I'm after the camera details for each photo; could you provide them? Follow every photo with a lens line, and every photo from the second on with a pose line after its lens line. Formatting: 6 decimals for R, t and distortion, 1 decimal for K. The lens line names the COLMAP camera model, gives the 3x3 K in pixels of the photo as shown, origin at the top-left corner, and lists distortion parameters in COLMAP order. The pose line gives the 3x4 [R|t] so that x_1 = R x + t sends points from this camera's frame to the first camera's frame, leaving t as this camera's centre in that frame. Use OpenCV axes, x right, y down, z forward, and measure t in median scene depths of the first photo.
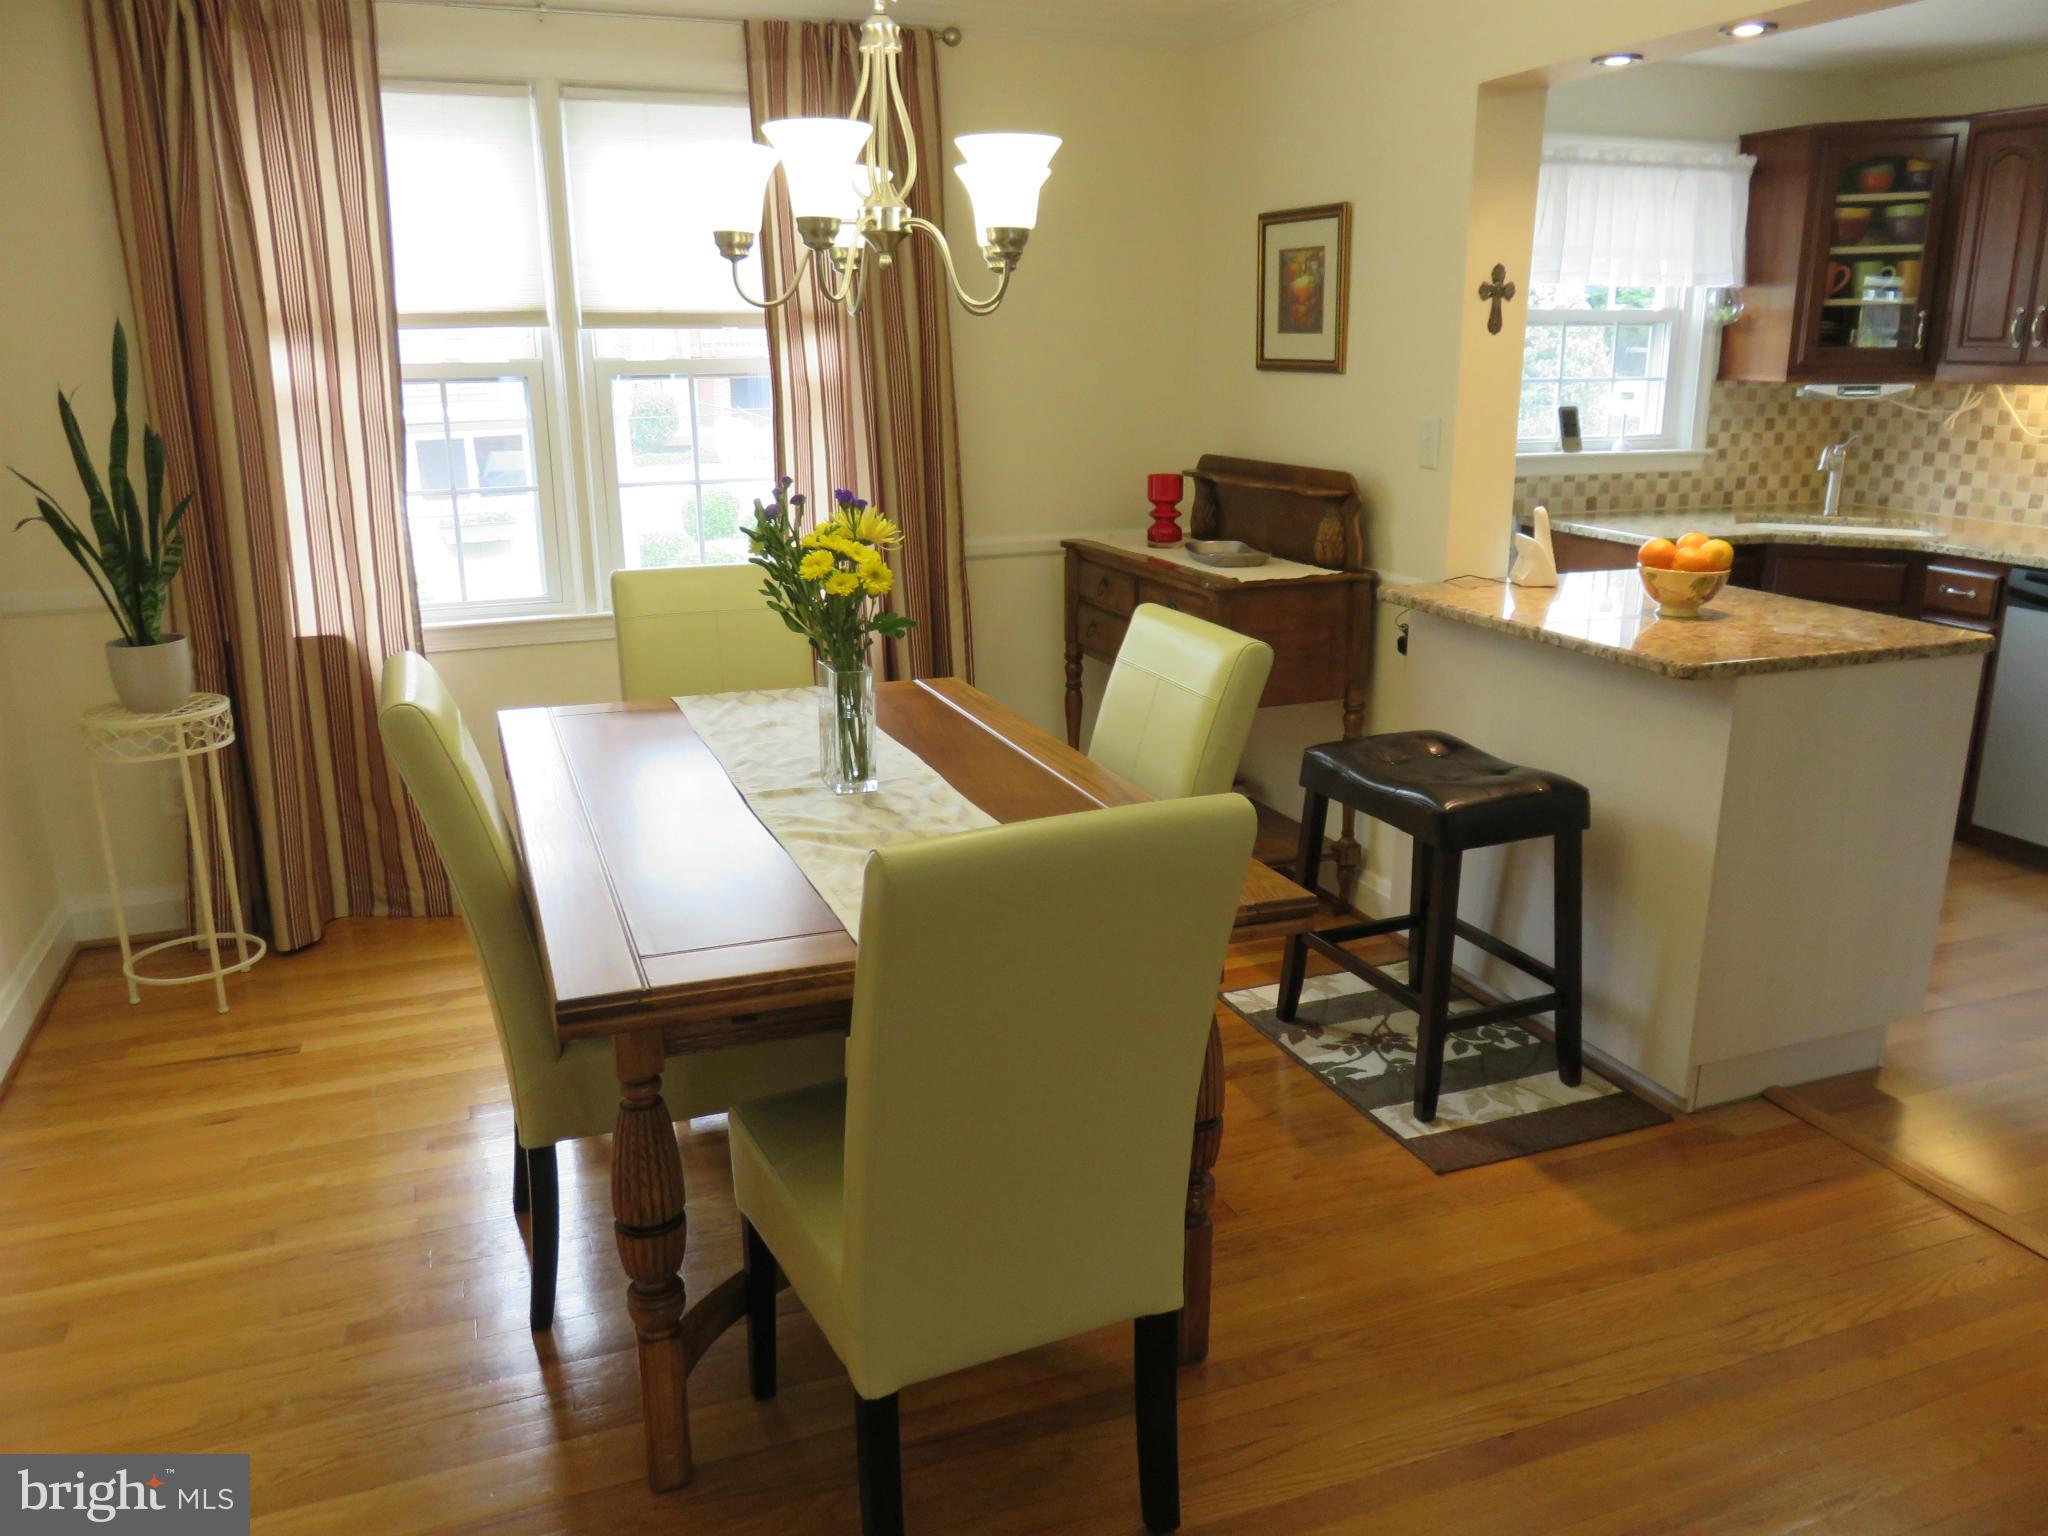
lens RADIAL K [[1546.4, 0, 1028.1], [0, 1546.4, 753.0], [0, 0, 1]] dist [-0.008383, -0.004582]
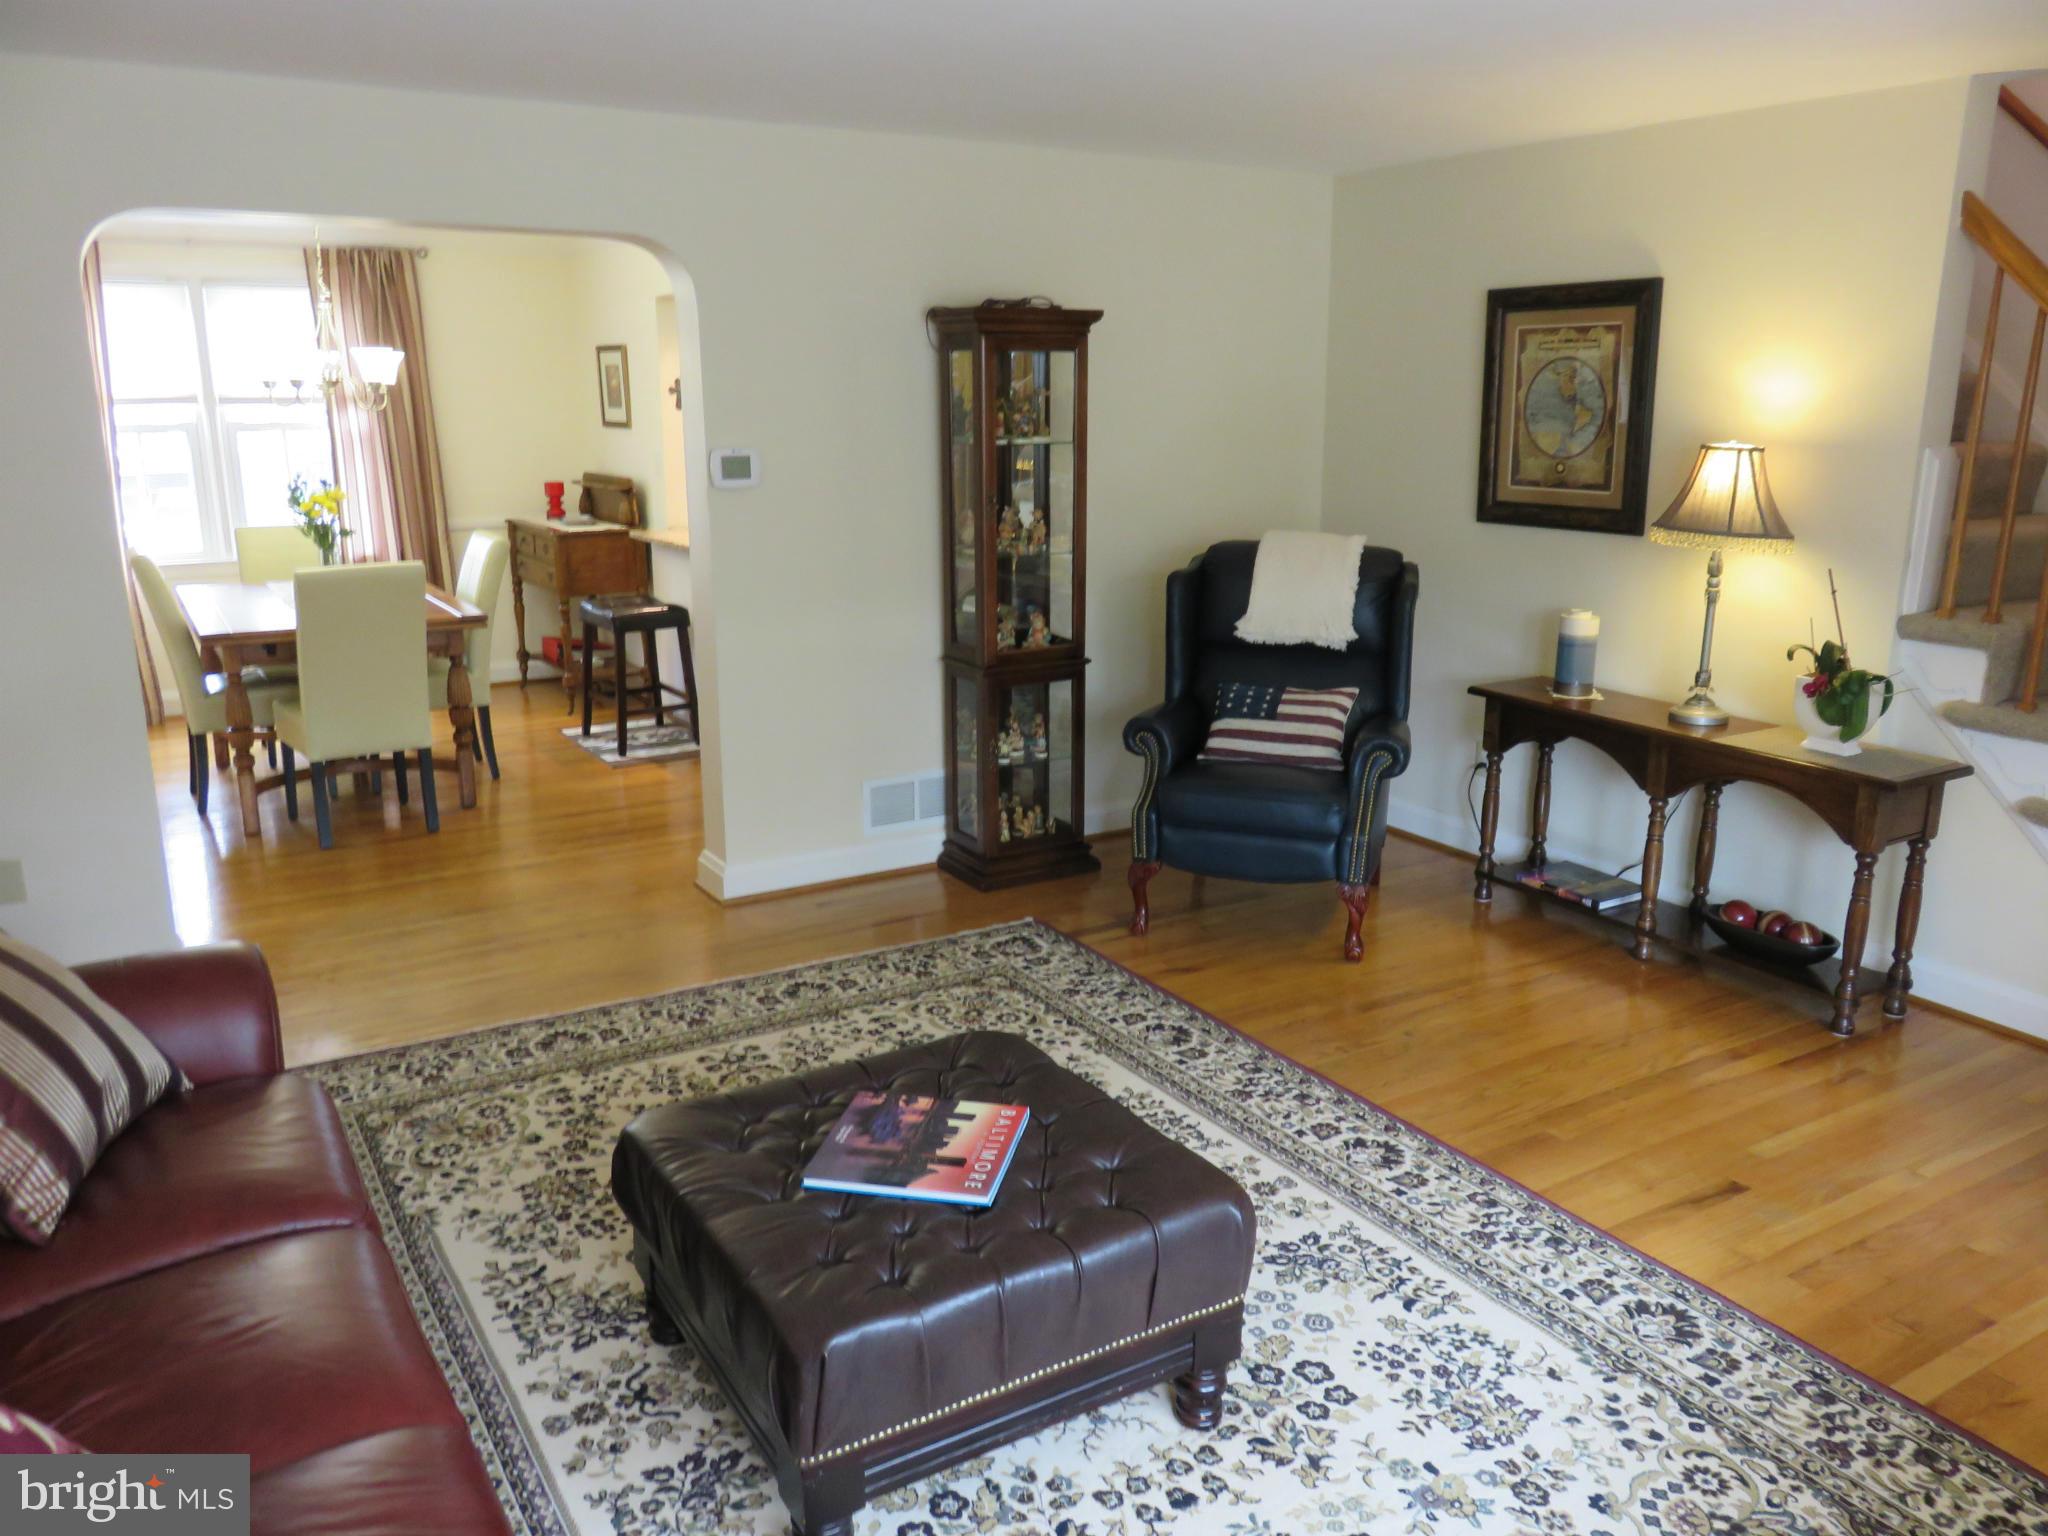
lens RADIAL K [[1546.4, 0, 1033.5], [0, 1546.4, 749.7], [0, 0, 1]] dist [-0.008383, -0.004582]
pose [[0.983140, -0.037911, 0.178879, 0.329951], [0.043228, 0.998729, -0.025920, 0.231046], [-0.177669, 0.033216, 0.983530, -0.991894]]
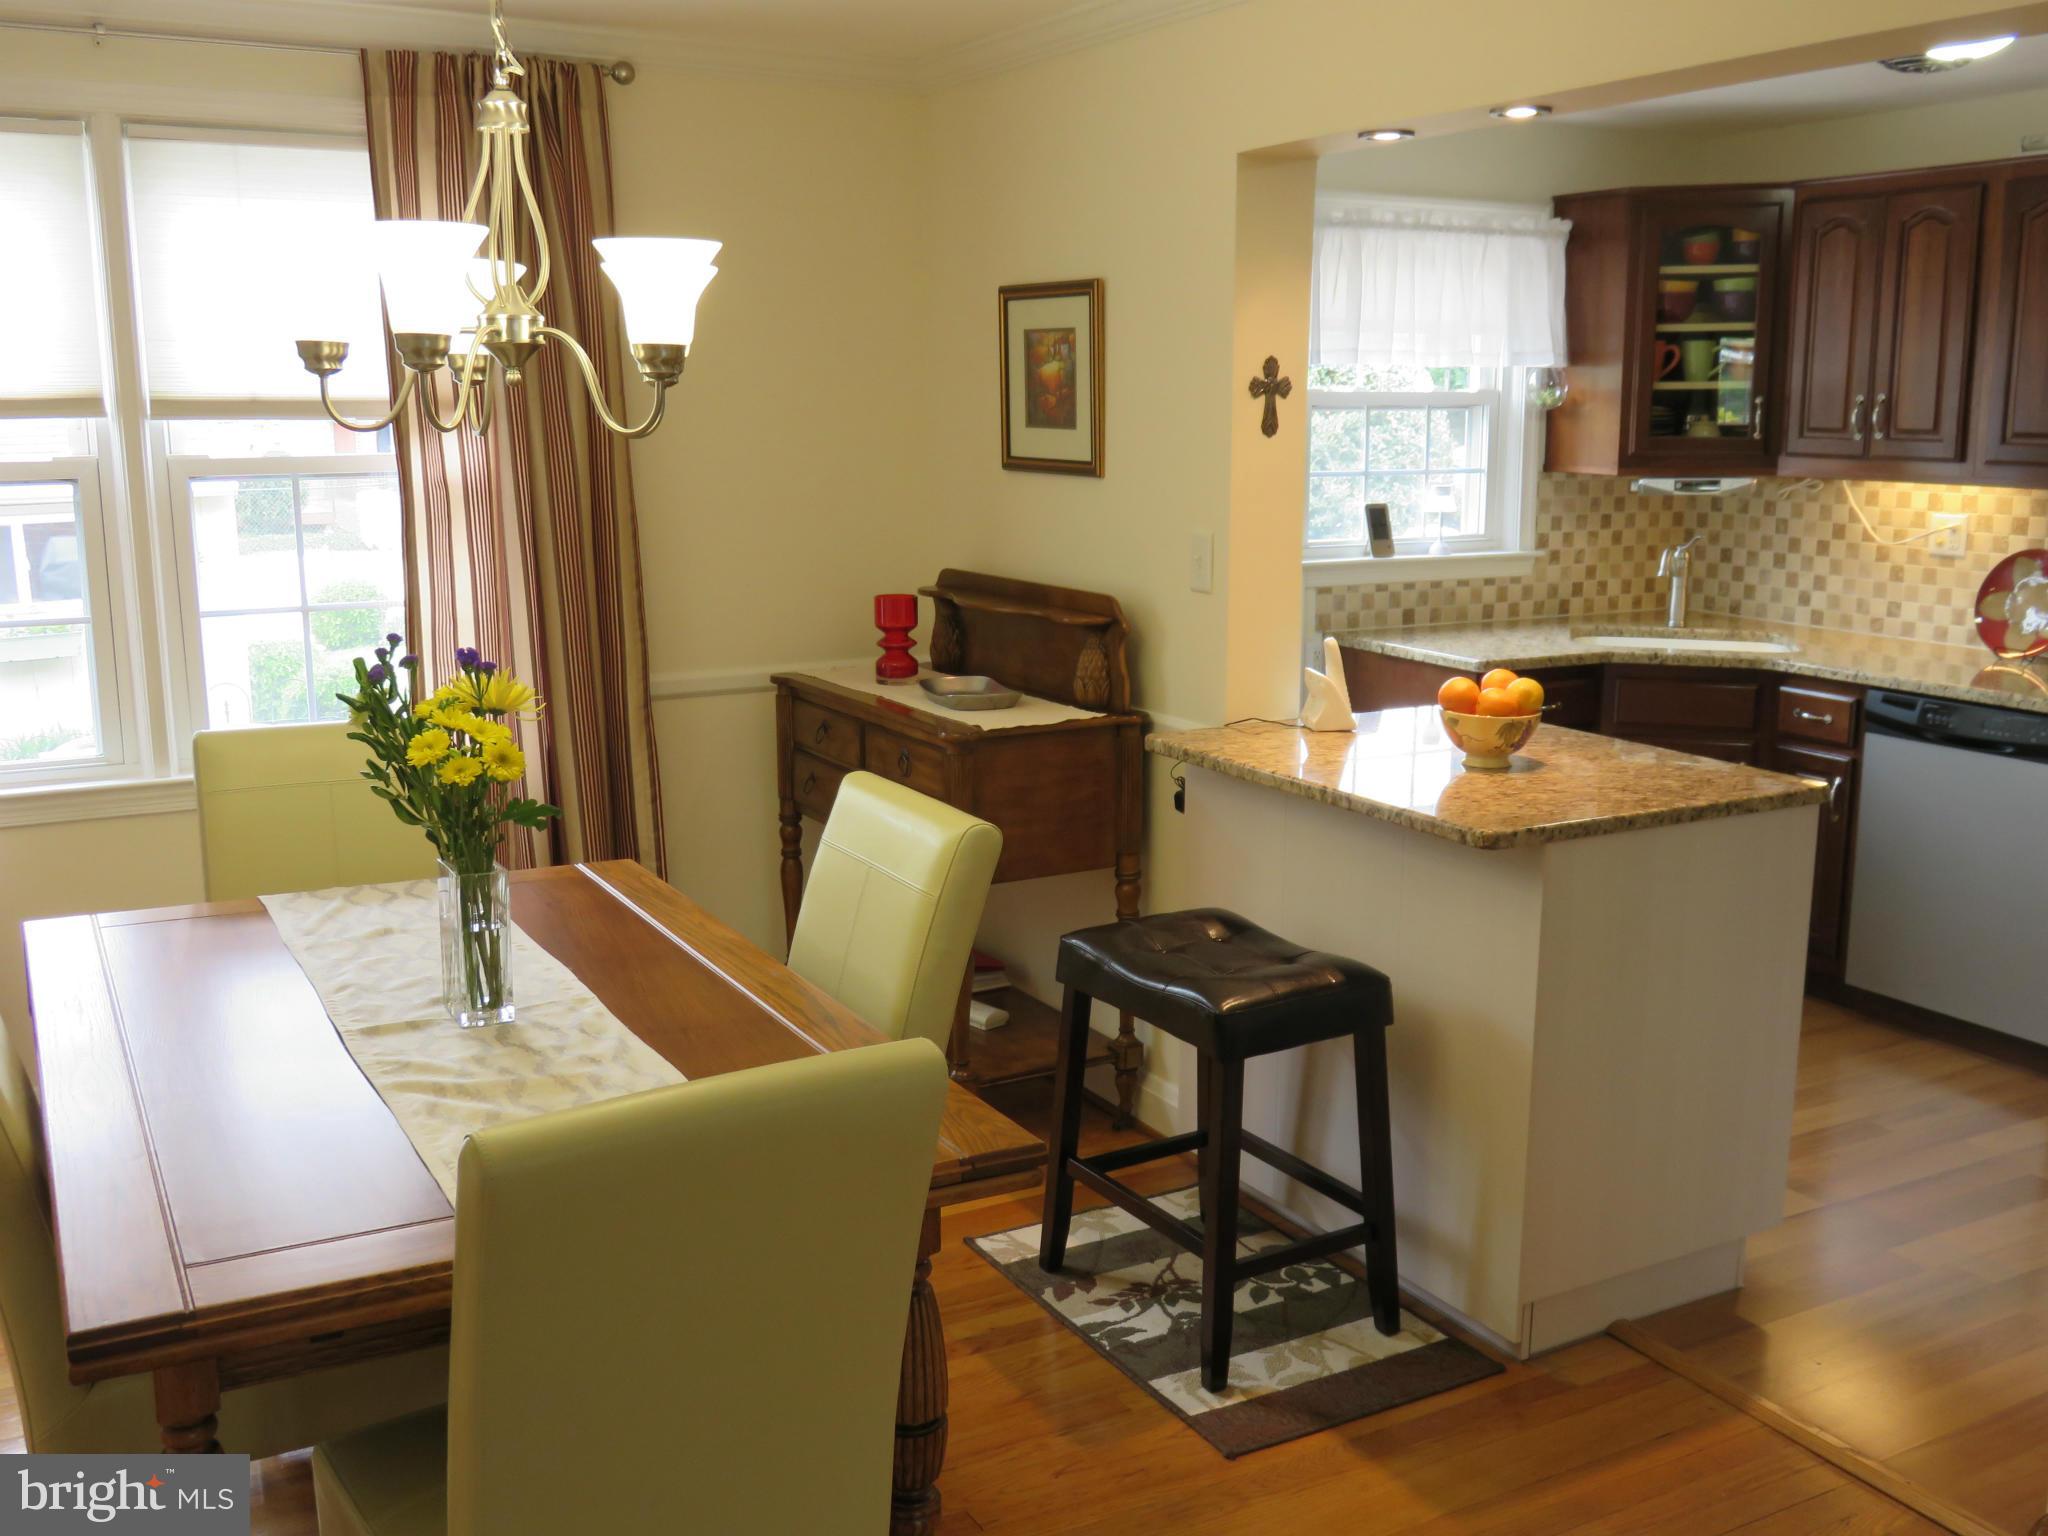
lens RADIAL K [[1944.1, 0, 1040.5], [0, 1944.1, 741.0], [0, 0, 1]] dist [-0.021159, 0.000000]
pose [[0.990220, -0.019817, 0.138100, 0.021868], [0.031118, 0.996296, -0.080161, -0.018876], [-0.136000, 0.083675, 0.987169, -0.023358]]
